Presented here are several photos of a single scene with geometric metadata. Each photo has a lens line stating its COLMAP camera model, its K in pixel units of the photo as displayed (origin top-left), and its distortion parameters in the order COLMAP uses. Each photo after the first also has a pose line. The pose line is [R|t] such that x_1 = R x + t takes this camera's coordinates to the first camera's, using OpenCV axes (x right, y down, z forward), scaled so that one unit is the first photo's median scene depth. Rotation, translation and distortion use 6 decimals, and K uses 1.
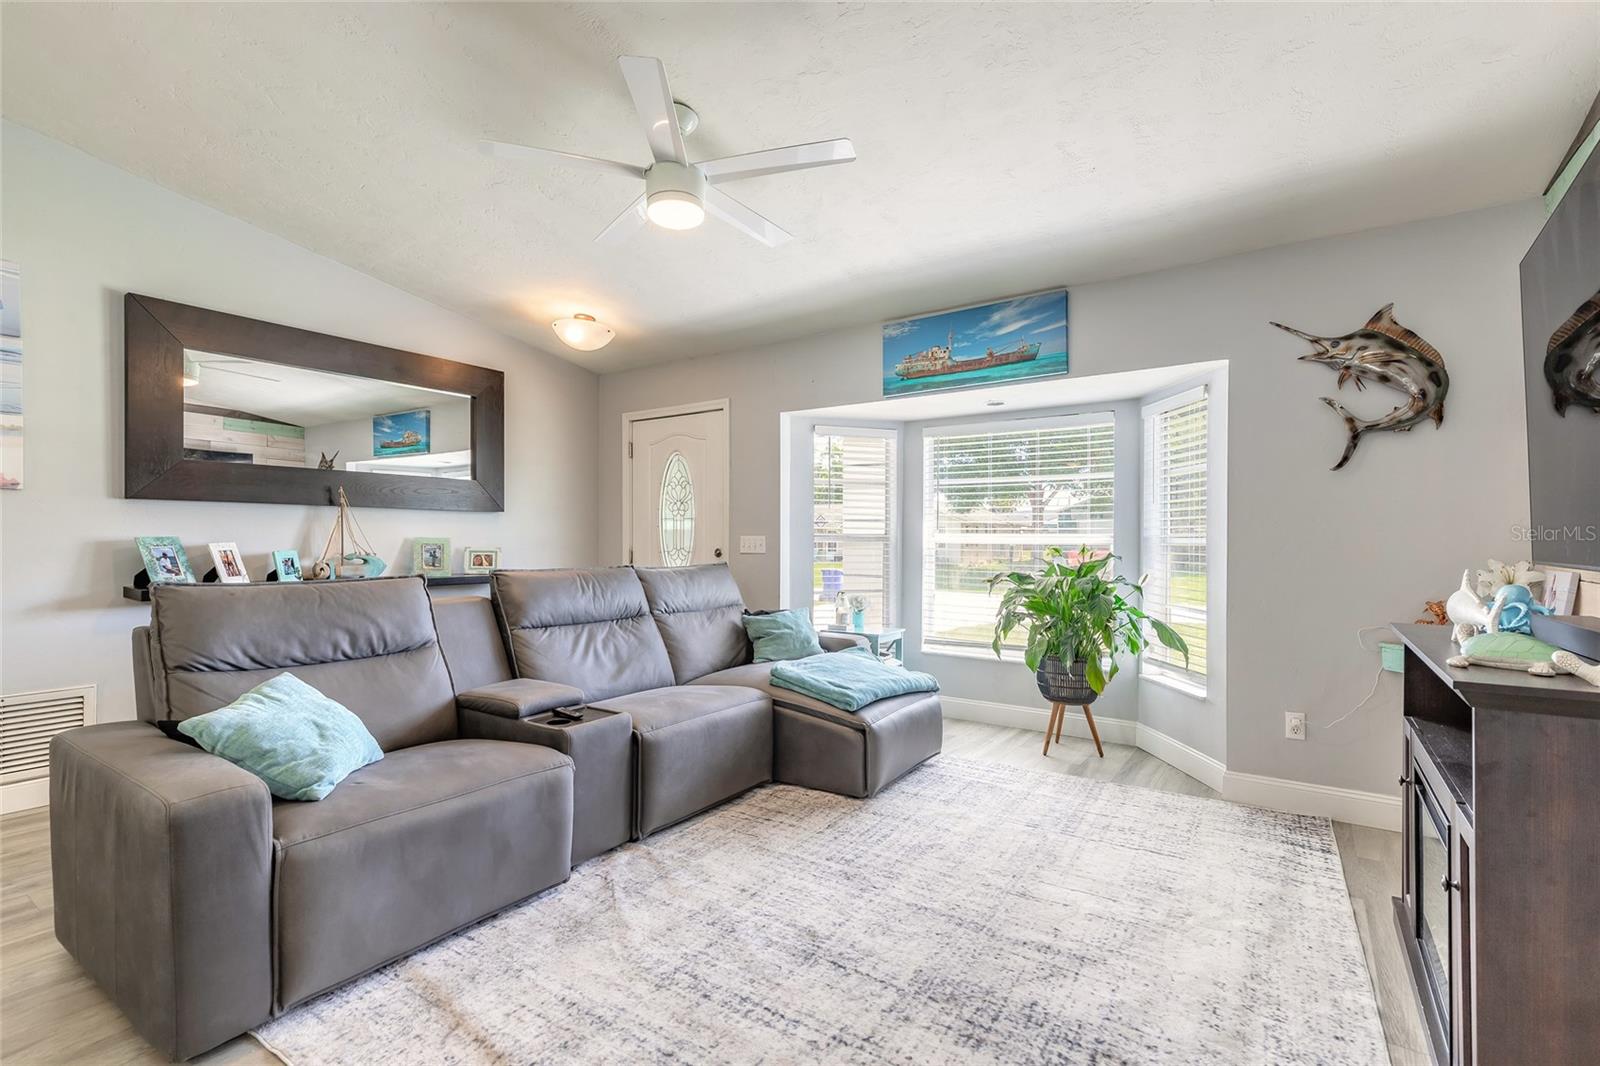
lens RADIAL K [[721.5, 0, 803.2], [0, 721.5, 542.4], [0, 0, 1]] dist [0.001454, 0.000284]
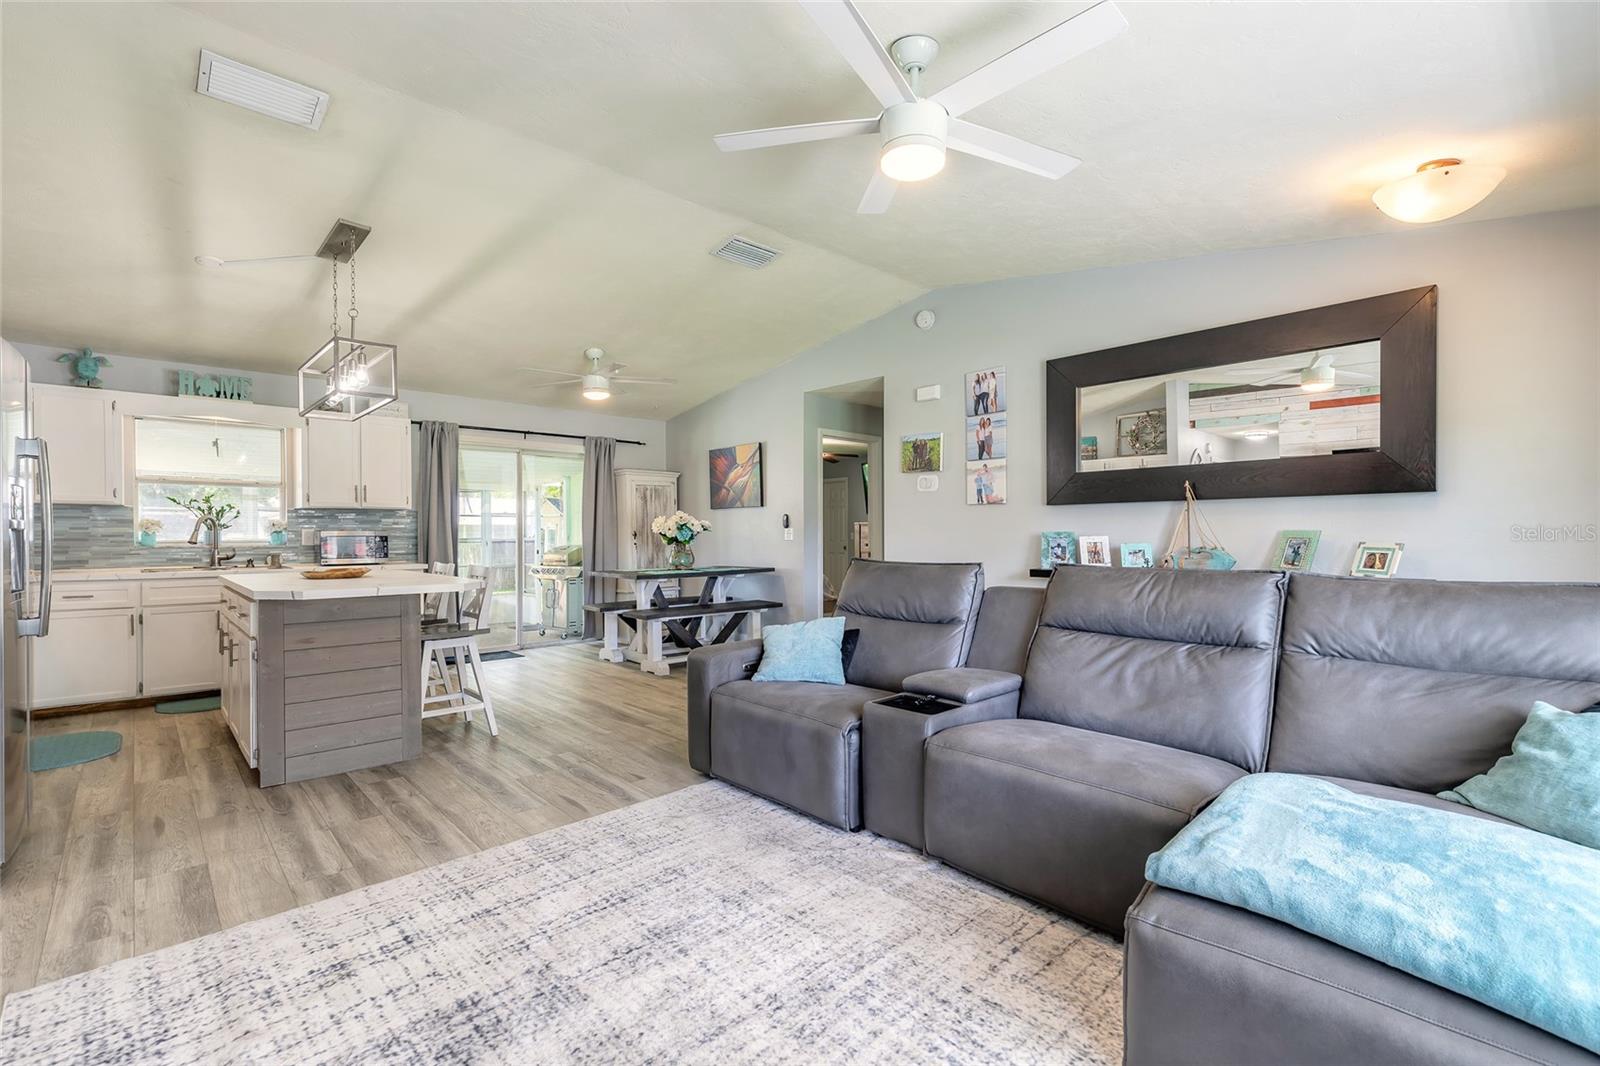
lens RADIAL K [[721.5, 0, 795.3], [0, 721.5, 540.3], [0, 0, 1]] dist [0.001454, 0.000284]
pose [[-0.227208, 0.003948, -0.973838, 0.613853], [-0.002599, 0.999986, 0.004660, 0.003773], [0.973843, 0.003590, -0.227195, 0.907271]]
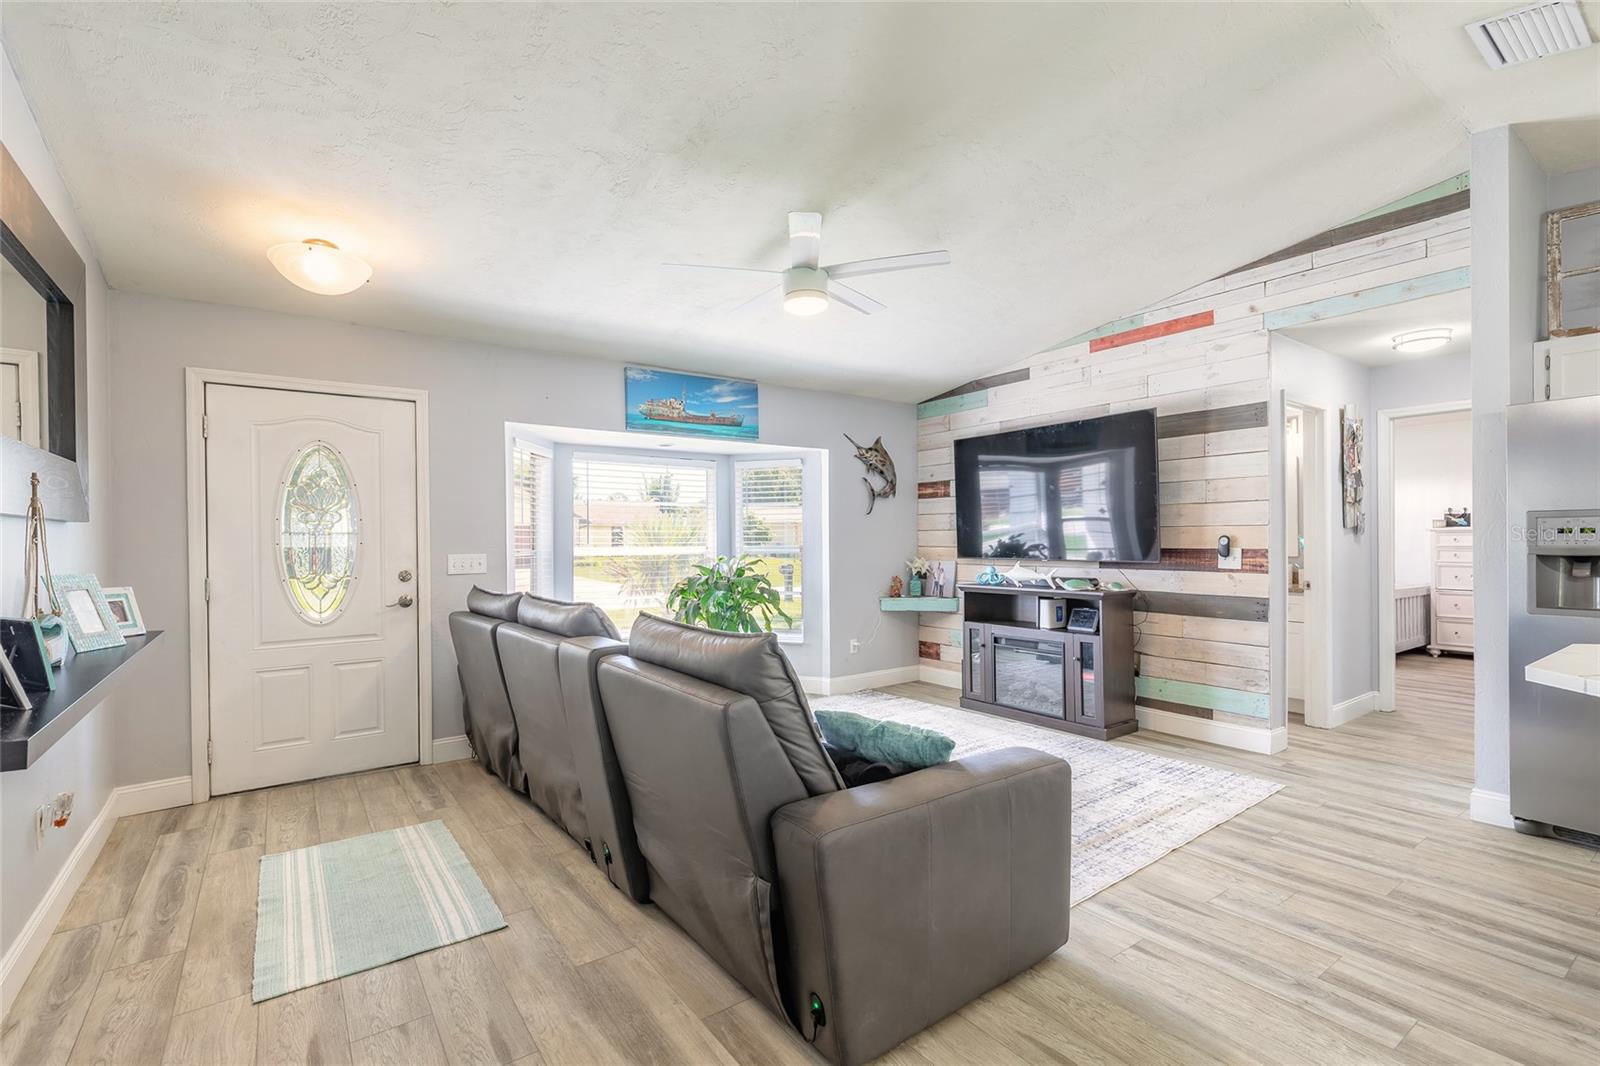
lens RADIAL K [[721.5, 0, 797.4], [0, 721.5, 541.2], [0, 0, 1]] dist [0.001454, 0.000284]
pose [[0.334620, -0.009587, 0.942304, -1.196817], [0.012774, 0.999903, 0.005636, -0.038048], [-0.942267, 0.010151, 0.334710, 0.500787]]
